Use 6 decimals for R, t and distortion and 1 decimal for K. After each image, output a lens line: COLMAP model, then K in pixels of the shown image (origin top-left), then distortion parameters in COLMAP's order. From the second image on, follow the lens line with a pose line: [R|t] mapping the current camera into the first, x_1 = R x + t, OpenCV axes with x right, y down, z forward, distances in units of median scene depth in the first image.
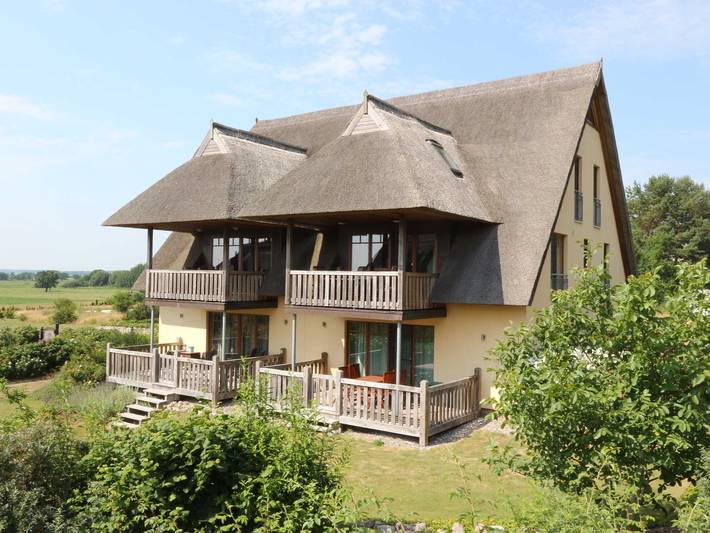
lens RADIAL K [[665.3, 0, 354.5], [0, 665.3, 266.5], [0, 0, 1]] dist [0.039744, 0.000000]
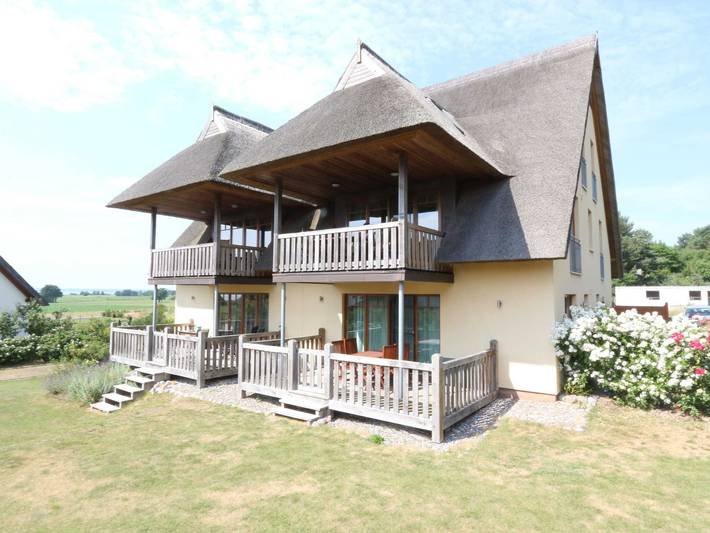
lens RADIAL K [[438.5, 0, 353.7], [0, 438.5, 262.6], [0, 0, 1]] dist [0.001780, 0.004059]
pose [[0.999461, -0.015325, -0.029038, 0.022887], [0.013789, 0.998533, -0.052367, 0.078228], [0.029798, 0.051938, 0.998206, 0.419321]]
